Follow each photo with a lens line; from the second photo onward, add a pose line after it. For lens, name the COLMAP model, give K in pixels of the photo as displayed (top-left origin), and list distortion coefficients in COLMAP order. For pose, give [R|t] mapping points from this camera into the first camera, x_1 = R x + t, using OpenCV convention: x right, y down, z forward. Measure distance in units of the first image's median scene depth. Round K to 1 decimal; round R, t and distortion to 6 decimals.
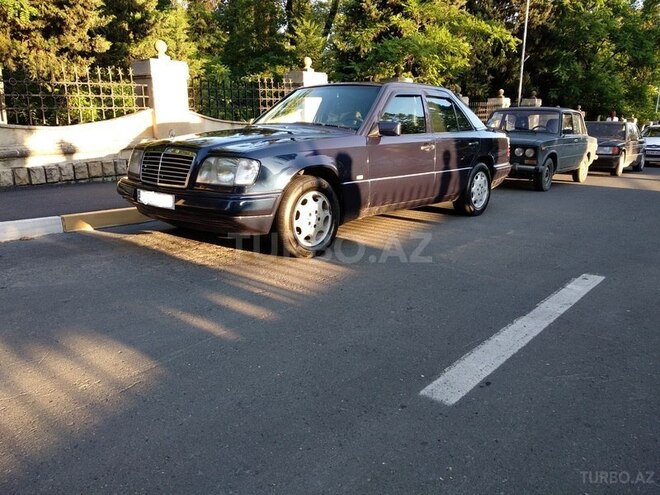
lens RADIAL K [[504.7, 0, 328.4], [0, 504.7, 246.5], [0, 0, 1]] dist [0.008562, -0.007713]
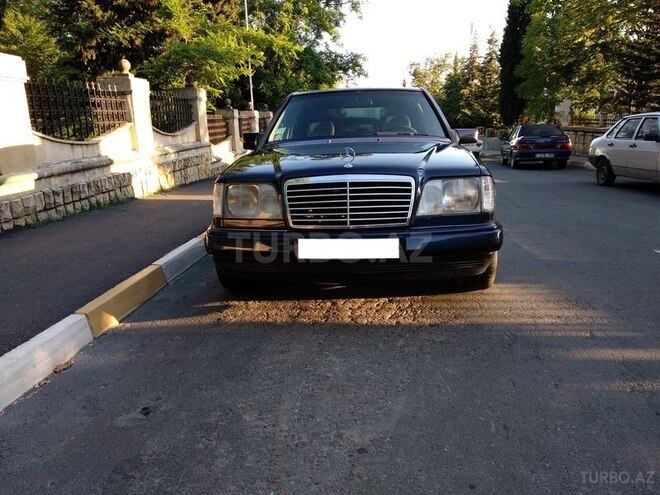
lens RADIAL K [[504.7, 0, 329.9], [0, 504.7, 246.0], [0, 0, 1]] dist [0.008562, -0.007713]
pose [[0.801828, -0.159735, 0.575809, -0.708440], [0.175677, 0.984040, 0.028347, -0.114420], [-0.571147, 0.078427, 0.817093, 0.431970]]
